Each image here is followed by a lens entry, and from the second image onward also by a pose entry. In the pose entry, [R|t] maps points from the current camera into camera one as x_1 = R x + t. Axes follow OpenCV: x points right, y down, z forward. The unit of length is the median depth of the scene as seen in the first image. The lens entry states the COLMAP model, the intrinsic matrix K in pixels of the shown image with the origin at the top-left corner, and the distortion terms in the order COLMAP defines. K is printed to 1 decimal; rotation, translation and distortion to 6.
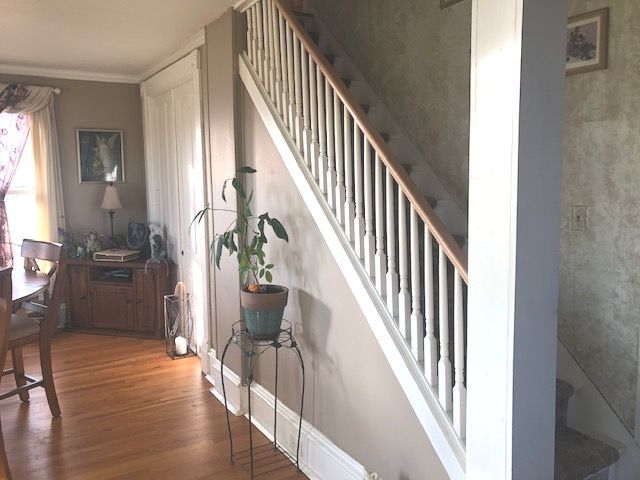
lens RADIAL K [[540.4, 0, 319.5], [0, 540.4, 238.4], [0, 0, 1]] dist [0.009672, 0.000831]
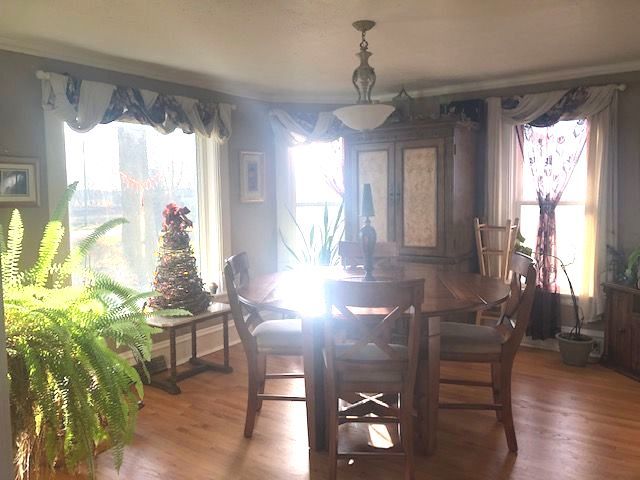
lens RADIAL K [[540.4, 0, 319.4], [0, 540.4, 239.2], [0, 0, 1]] dist [0.009672, 0.000831]
pose [[0.374522, 0.086675, -0.923158, 0.157048], [-0.096525, 0.993856, 0.054152, -0.032217], [0.922180, 0.068827, 0.380588, 0.246353]]
